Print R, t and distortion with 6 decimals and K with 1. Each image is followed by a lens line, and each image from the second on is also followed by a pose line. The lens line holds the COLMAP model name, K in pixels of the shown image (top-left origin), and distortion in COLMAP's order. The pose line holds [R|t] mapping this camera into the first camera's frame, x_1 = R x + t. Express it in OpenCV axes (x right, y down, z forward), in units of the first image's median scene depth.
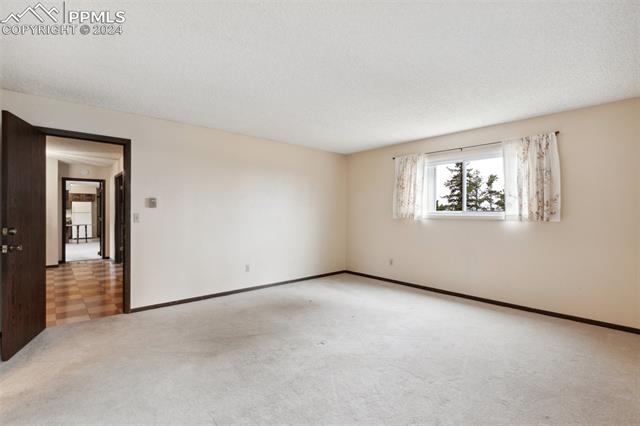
lens RADIAL K [[300.6, 0, 319.2], [0, 300.6, 214.3], [0, 0, 1]] dist [-0.007630, -0.000064]
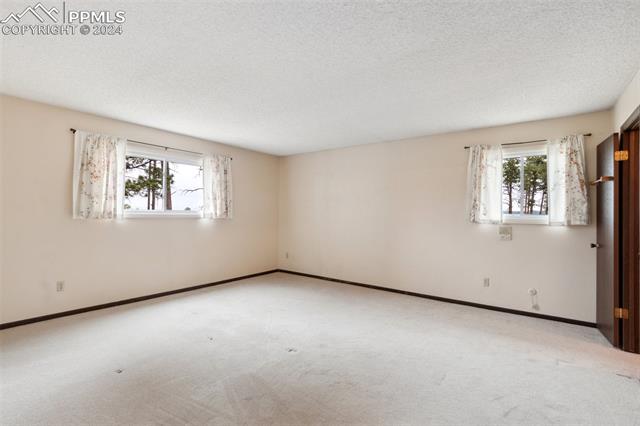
lens RADIAL K [[300.6, 0, 319.8], [0, 300.6, 213.1], [0, 0, 1]] dist [-0.007630, -0.000064]
pose [[-0.197736, -0.001885, 0.980253, -0.626951], [-0.009143, 0.999958, 0.000078, -0.005582], [-0.980213, -0.008947, -0.197745, 0.710954]]
